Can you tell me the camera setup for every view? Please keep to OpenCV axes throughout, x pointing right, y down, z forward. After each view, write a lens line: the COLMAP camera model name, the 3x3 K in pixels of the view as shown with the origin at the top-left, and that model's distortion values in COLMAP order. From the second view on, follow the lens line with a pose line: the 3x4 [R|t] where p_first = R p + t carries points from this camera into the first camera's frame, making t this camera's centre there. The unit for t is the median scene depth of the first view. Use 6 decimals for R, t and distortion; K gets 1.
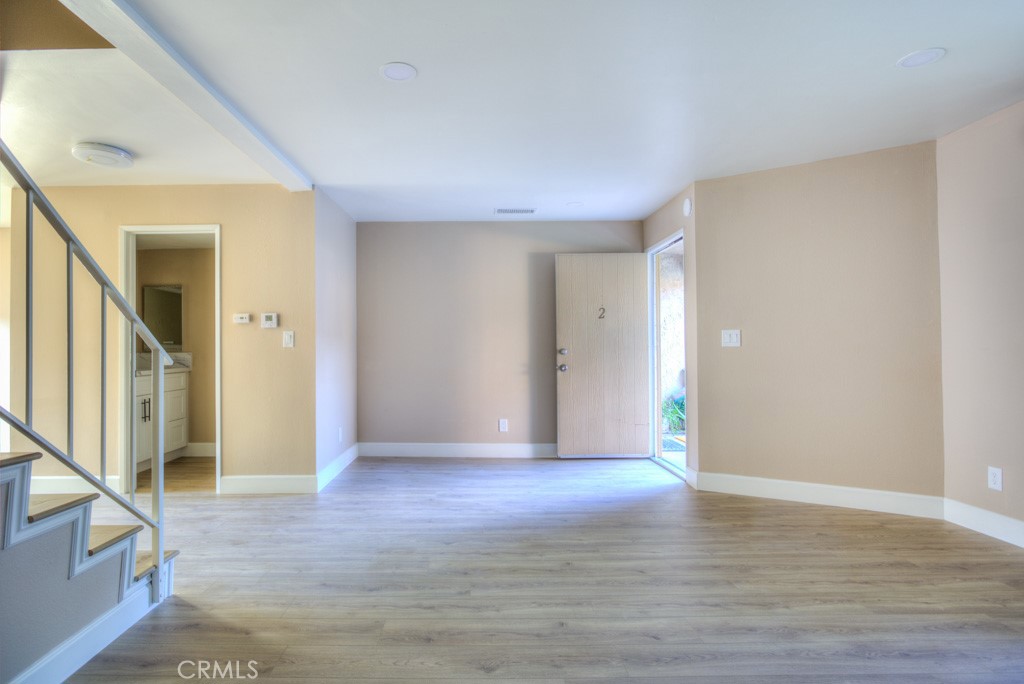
lens RADIAL K [[532.1, 0, 471.3], [0, 532.1, 343.8], [0, 0, 1]] dist [-0.016667, 0.001919]
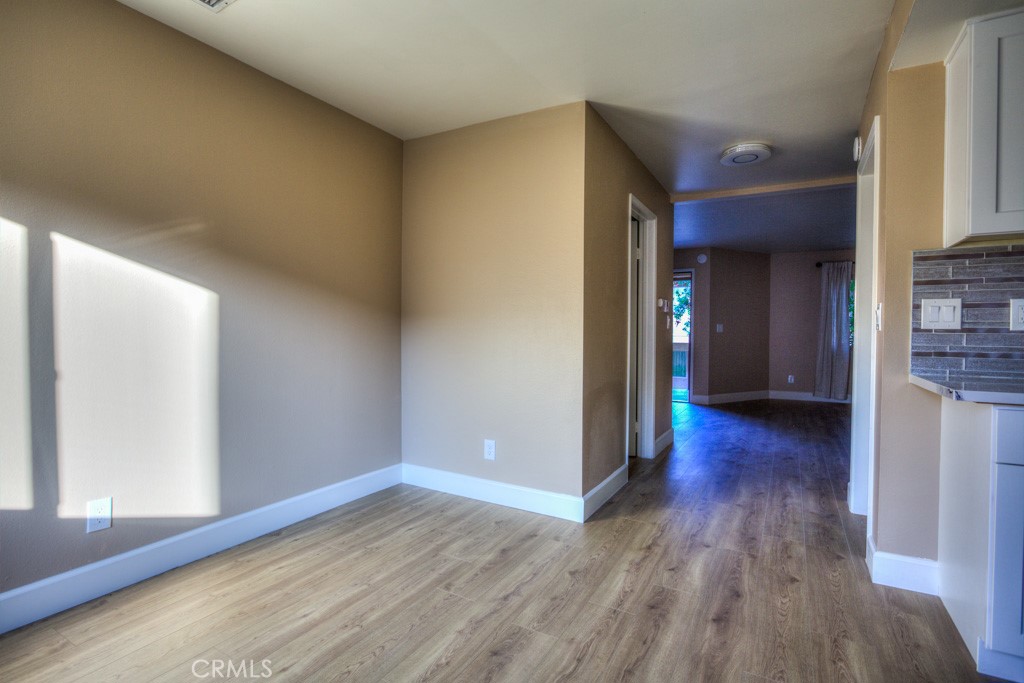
lens RADIAL K [[493.5, 0, 508.0], [0, 493.5, 339.9], [0, 0, 1]] dist [-0.011119, 0.000687]
pose [[0.487995, -0.004181, 0.872836, -1.939690], [-0.020361, 0.999662, 0.016172, 0.026826], [-0.872609, -0.025663, 0.487745, 0.960554]]
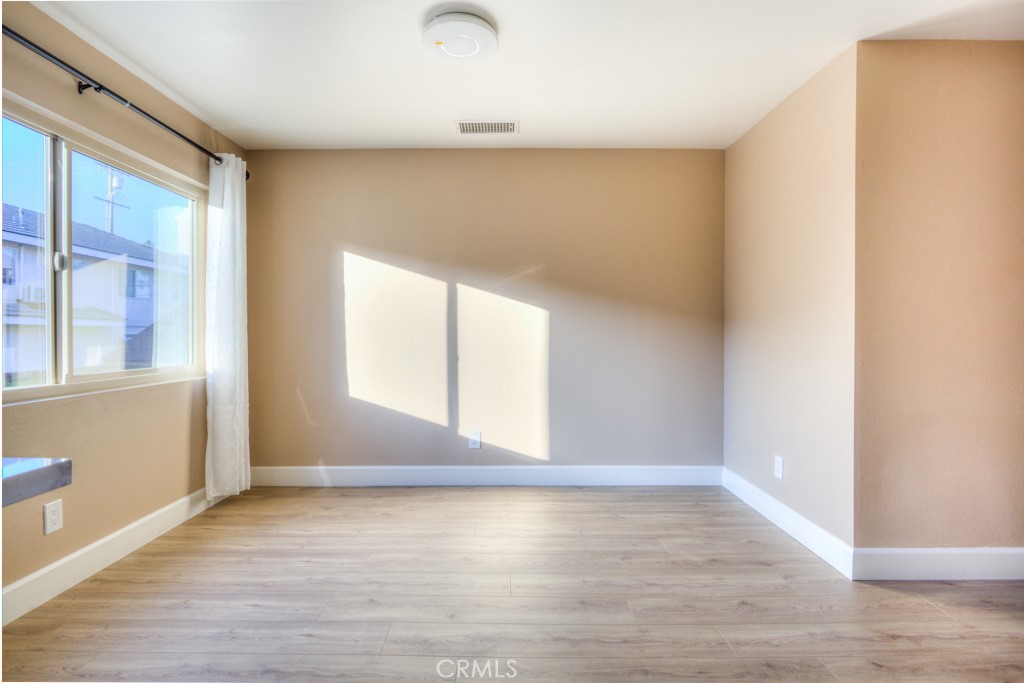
lens RADIAL K [[497.8, 0, 509.4], [0, 497.8, 340.0], [0, 0, 1]] dist [-0.014604, 0.002280]
pose [[0.999825, 0.008510, 0.016689, -1.603972], [-0.008889, 0.999702, 0.022733, 0.019089], [-0.016491, -0.022877, 0.999602, 0.598590]]
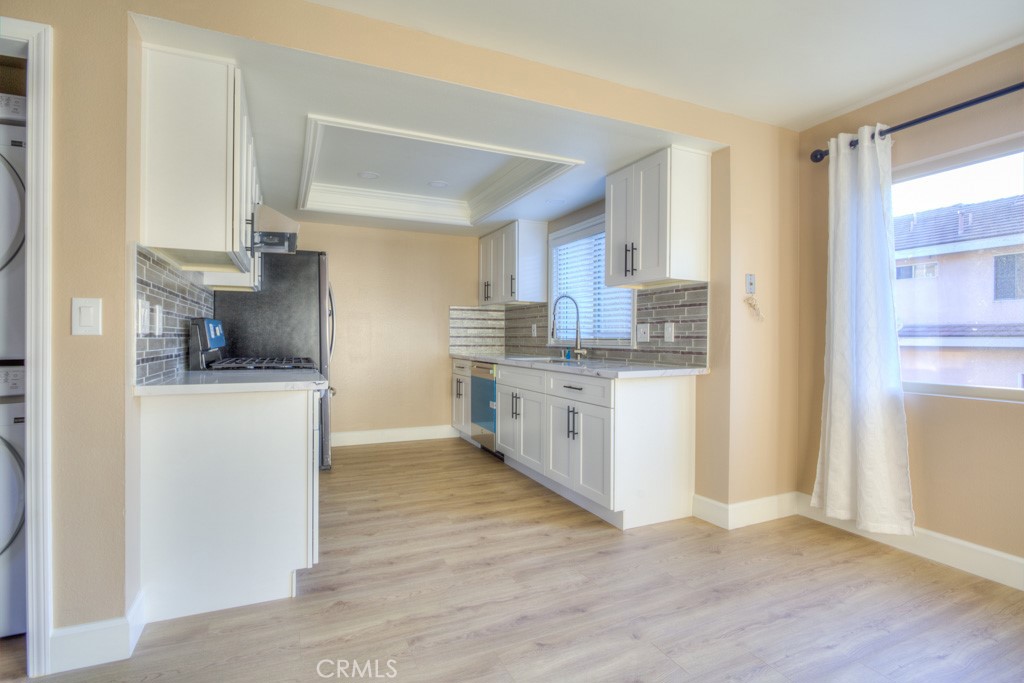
lens RADIAL K [[497.8, 0, 509.4], [0, 497.8, 340.0], [0, 0, 1]] dist [-0.014604, 0.002280]
pose [[-0.904742, 0.007174, -0.425899, -1.272112], [0.008727, 0.999960, -0.001695, 0.024217], [0.425870, -0.005251, -0.904769, 1.483680]]
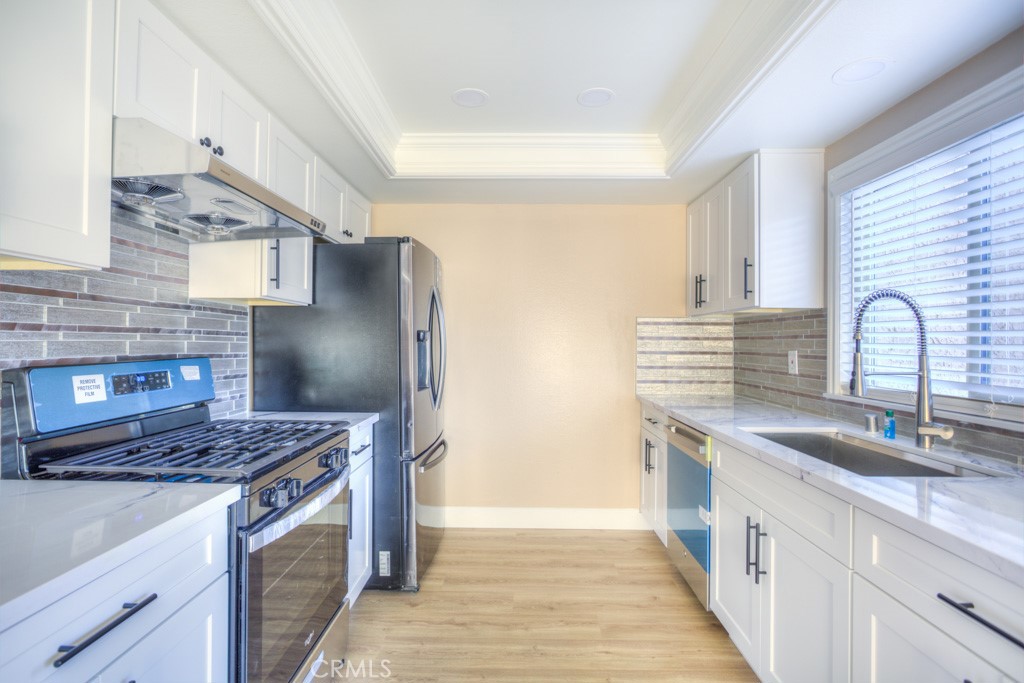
lens RADIAL K [[497.8, 0, 509.4], [0, 497.8, 340.0], [0, 0, 1]] dist [-0.014604, 0.002280]
pose [[-0.999993, 0.003345, 0.001857, -1.539463], [0.003313, 0.999845, -0.017272, -0.031366], [-0.001914, -0.017266, -0.999849, 0.925962]]
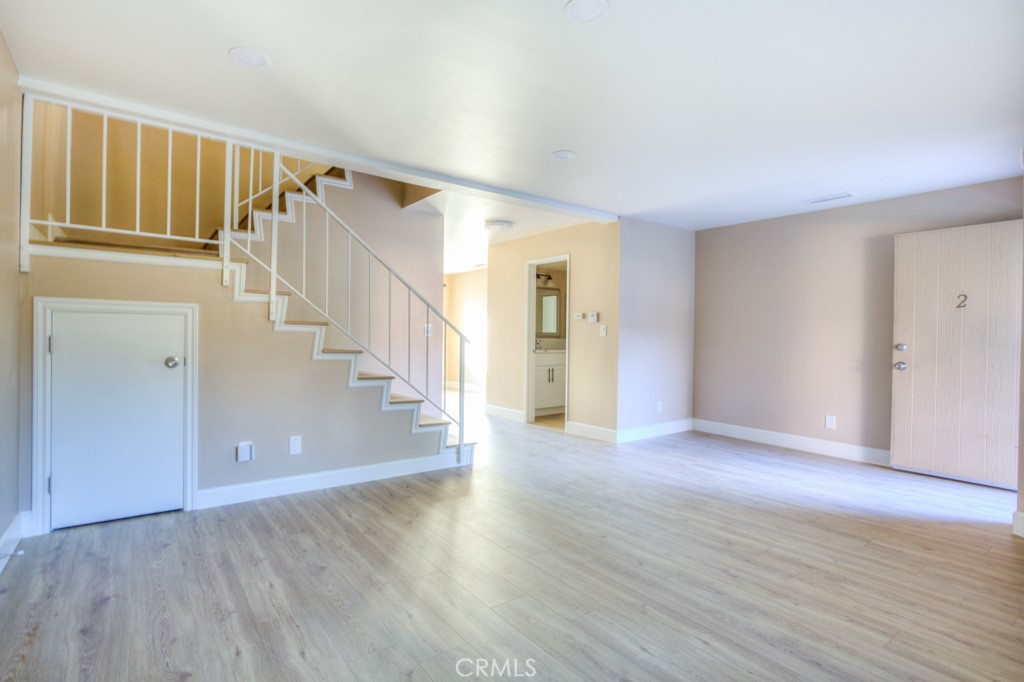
lens RADIAL K [[497.8, 0, 509.4], [0, 497.8, 339.5], [0, 0, 1]] dist [-0.014604, 0.002280]
pose [[0.612163, 0.020584, -0.790463, 0.678245], [-0.012903, 0.999788, 0.016042, -0.003507], [0.790626, 0.000379, 0.612299, 0.003508]]
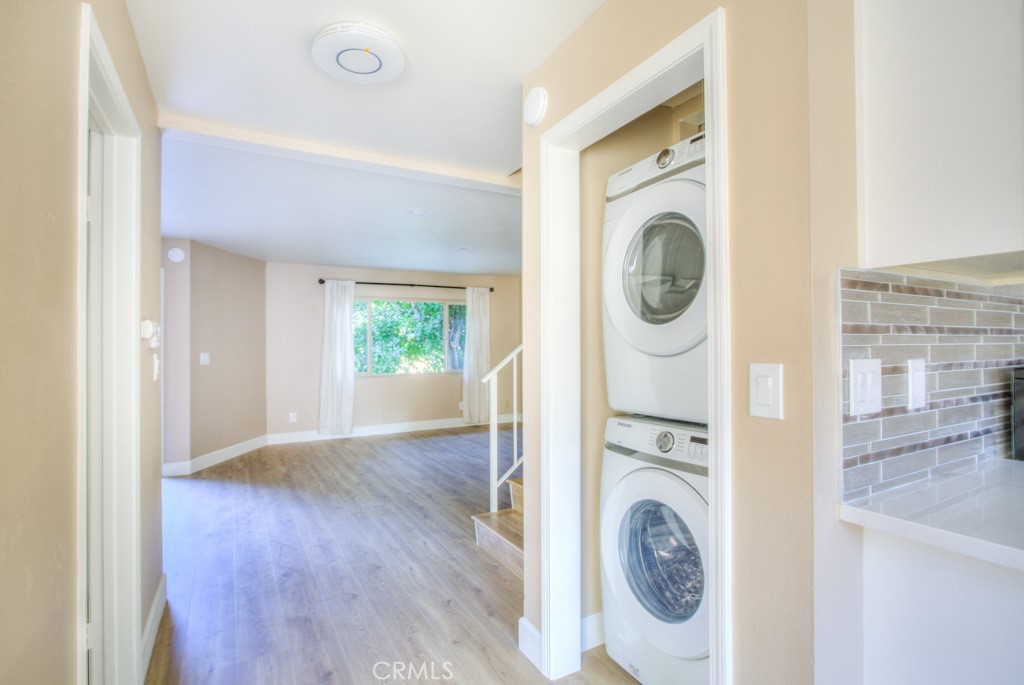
lens RADIAL K [[497.8, 0, 509.4], [0, 497.8, 341.0], [0, 0, 1]] dist [-0.014604, 0.002280]
pose [[-0.499818, 0.020617, 0.865885, -1.308496], [0.001674, 0.999738, -0.022837, -0.031393], [-0.866129, -0.009965, -0.499721, 1.174080]]
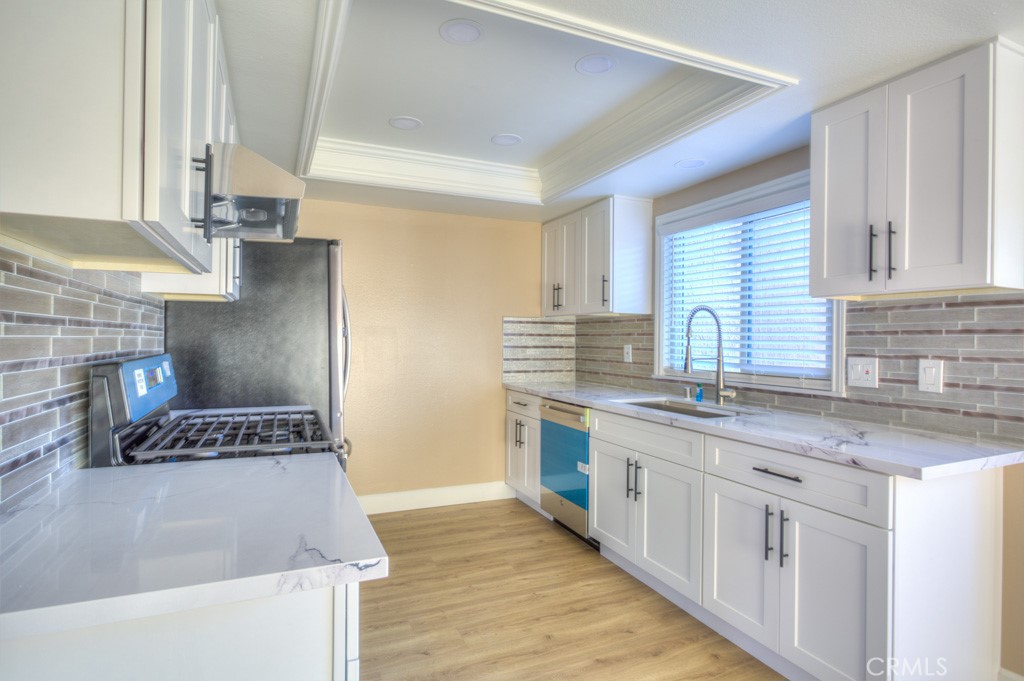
lens RADIAL K [[538.1, 0, 511.0], [0, 538.1, 339.8], [0, 0, 1]] dist [-0.006481, 0.000635]
pose [[-0.909942, 0.002926, -0.414726, -1.277524], [0.006002, 0.999963, -0.006115, -0.031523], [0.414693, -0.008054, -0.909926, 1.084703]]
